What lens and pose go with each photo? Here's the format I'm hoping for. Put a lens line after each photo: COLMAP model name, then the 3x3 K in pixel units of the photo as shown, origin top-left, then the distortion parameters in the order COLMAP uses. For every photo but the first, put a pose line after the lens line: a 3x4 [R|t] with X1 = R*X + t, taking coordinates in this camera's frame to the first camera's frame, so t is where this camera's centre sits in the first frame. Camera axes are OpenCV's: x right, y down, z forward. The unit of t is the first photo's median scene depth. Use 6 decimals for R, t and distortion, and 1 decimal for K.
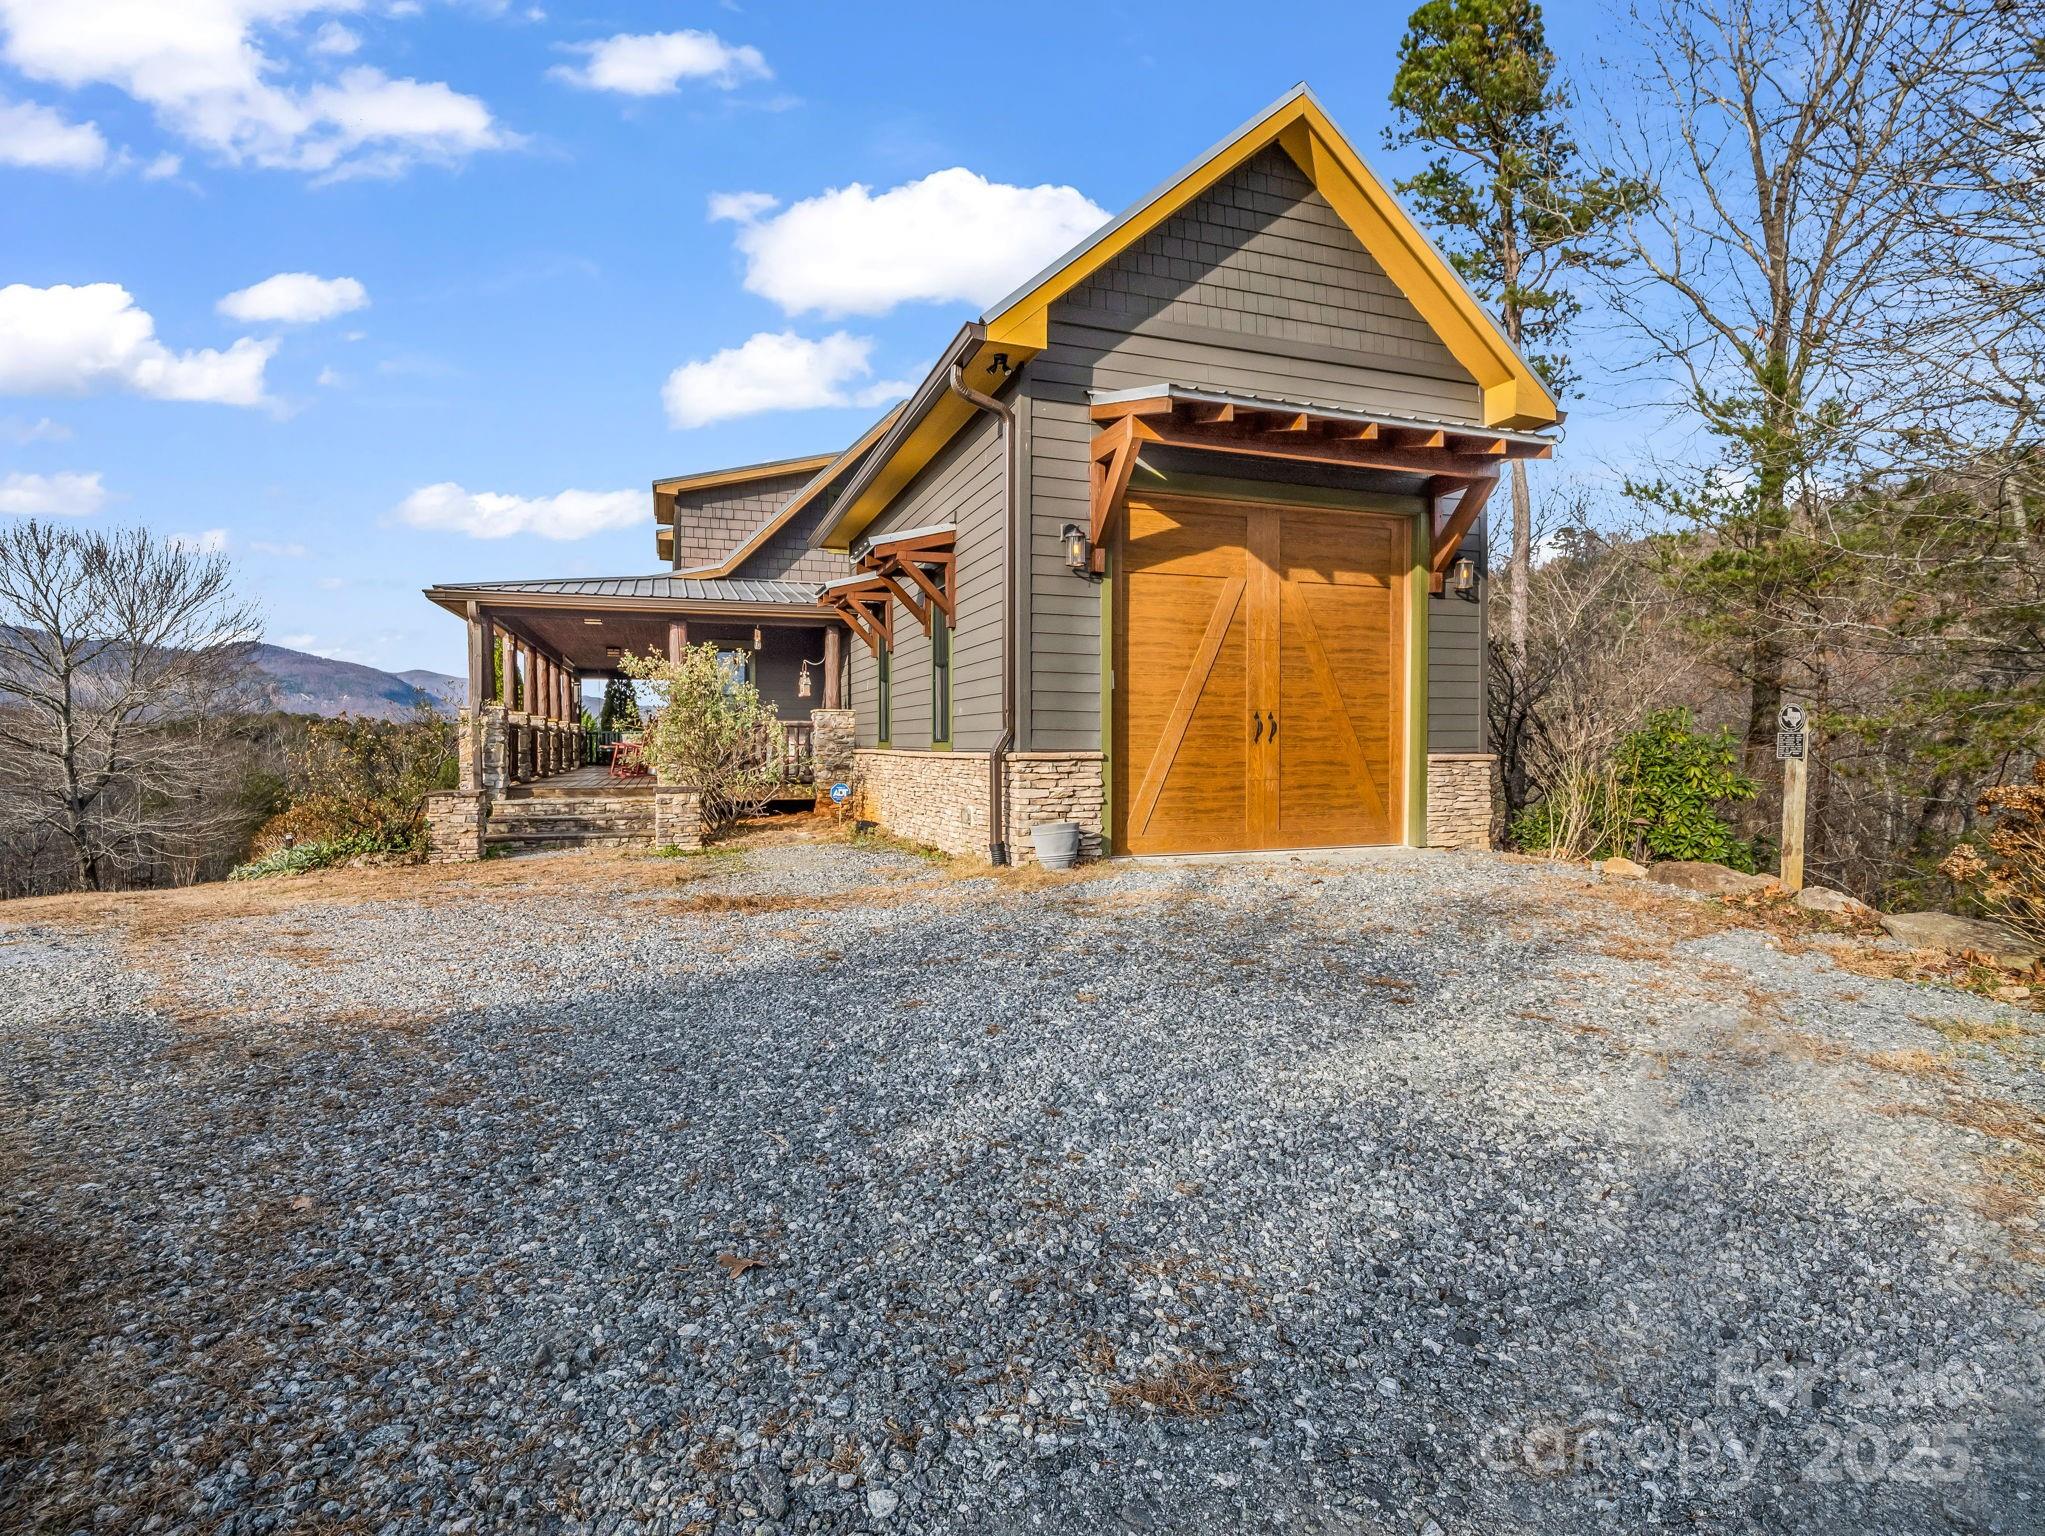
lens RADIAL K [[1019.1, 0, 1022.5], [0, 1019.1, 768.0], [0, 0, 1]] dist [-0.012317, -0.000933]
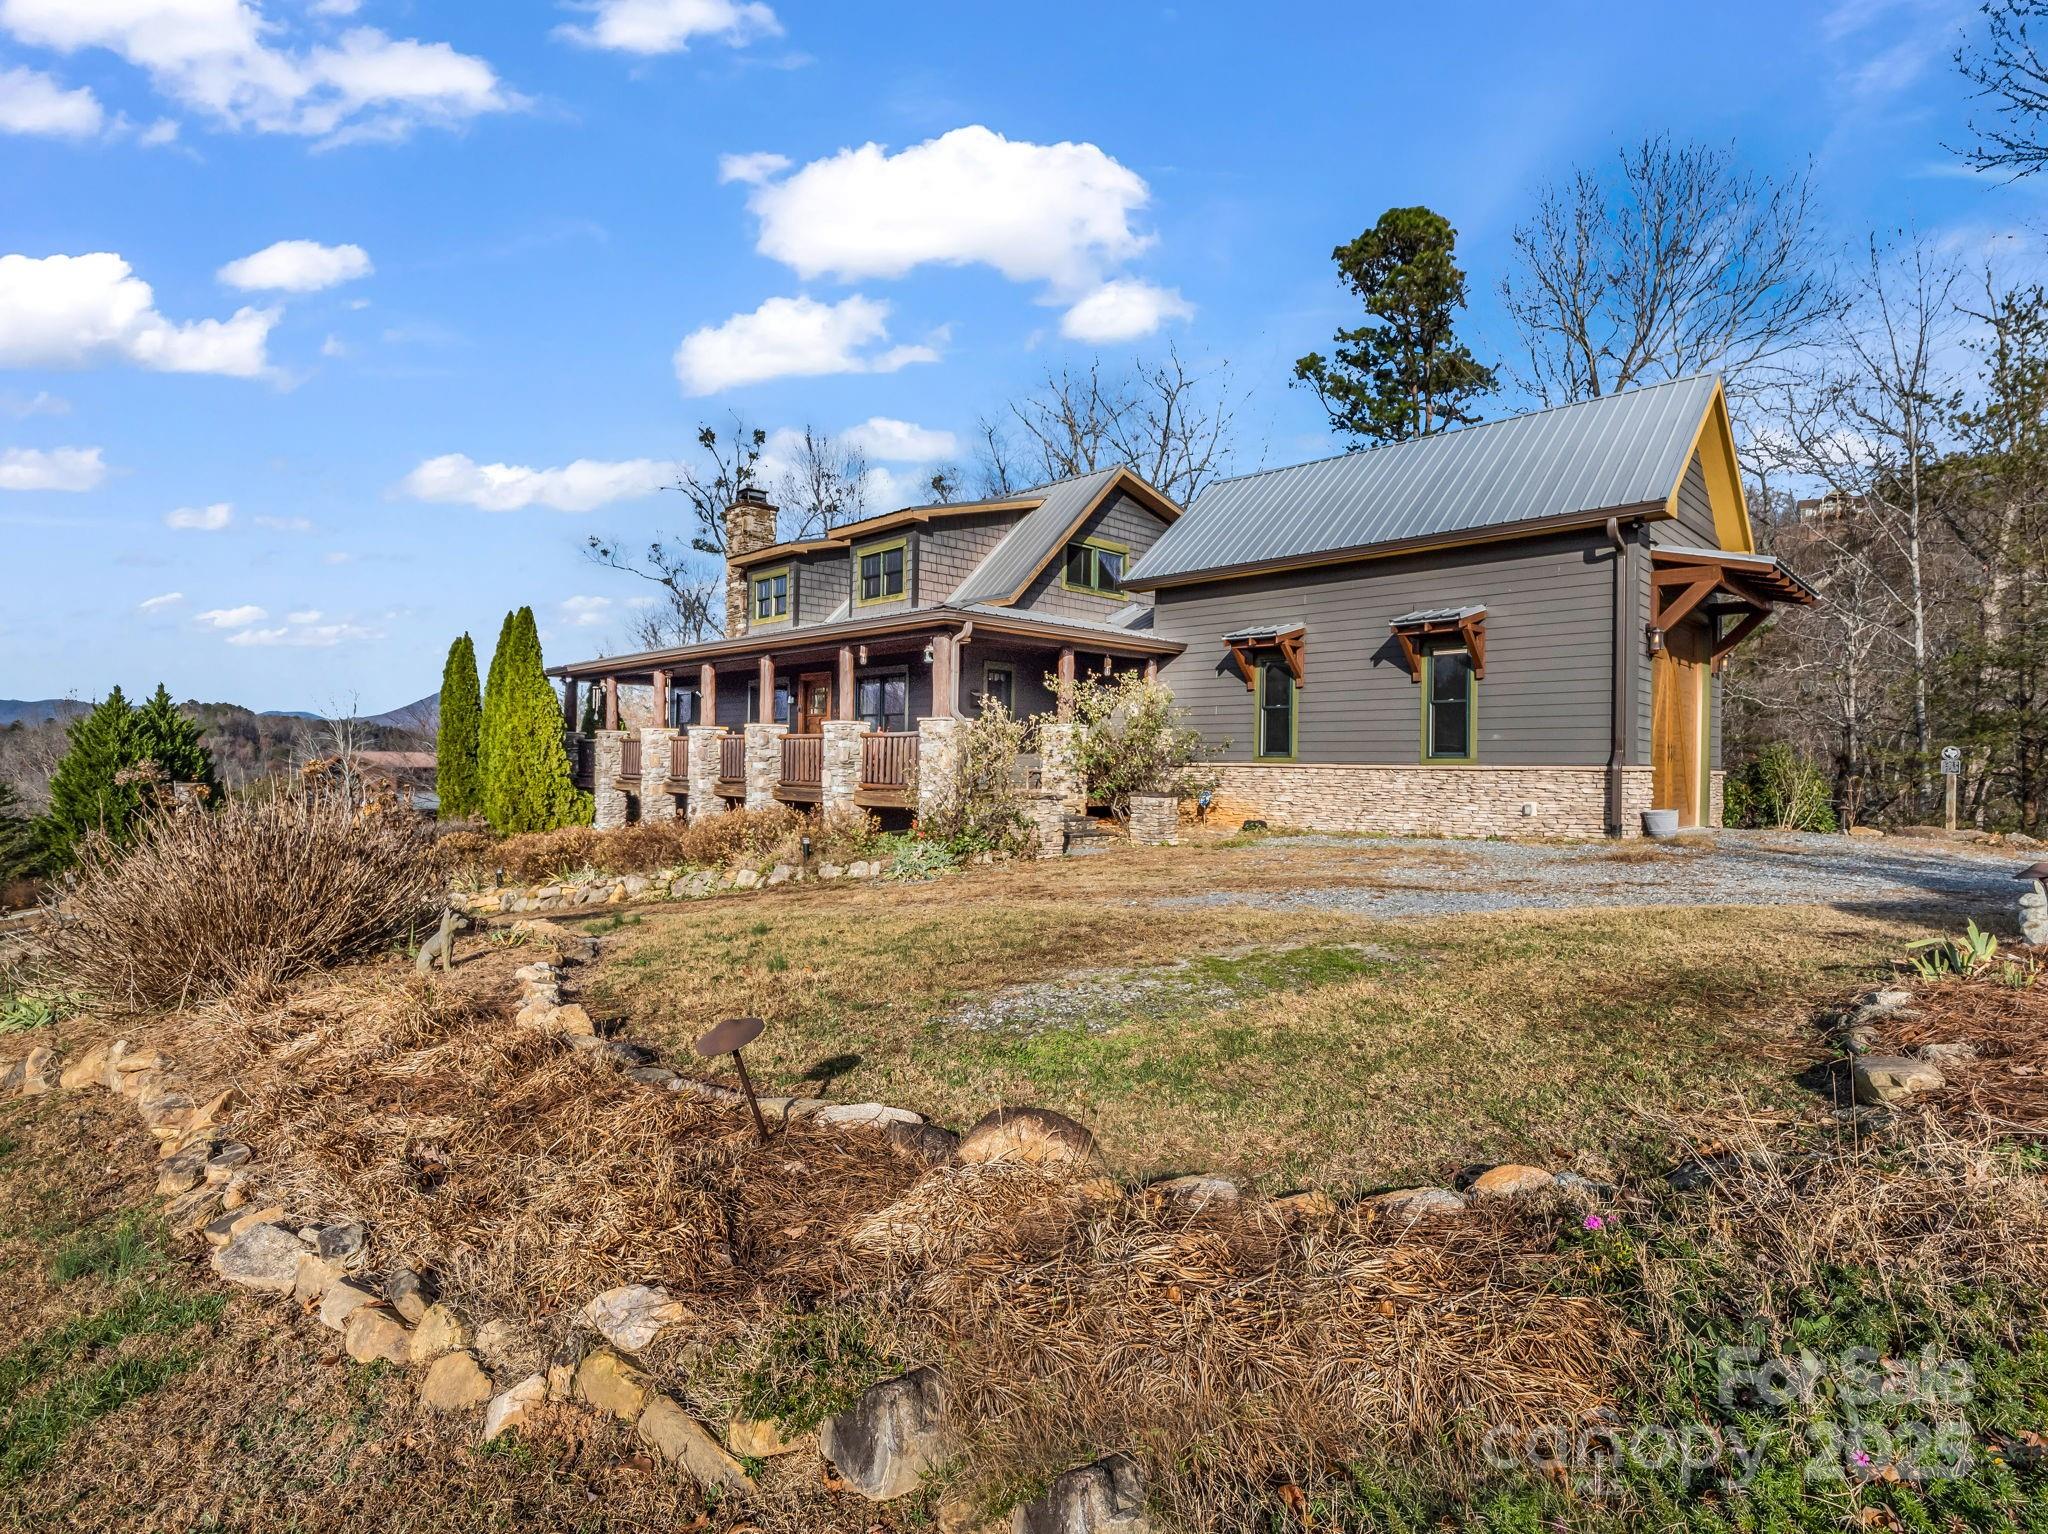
lens RADIAL K [[1032.9, 0, 1036.7], [0, 1032.9, 768.7], [0, 0, 1]] dist [-0.003660, -0.000676]
pose [[0.904804, 0.013809, 0.425604, -0.862623], [-0.004954, 0.999748, -0.021906, 0.016180], [-0.425799, 0.017713, 0.904645, -0.029682]]
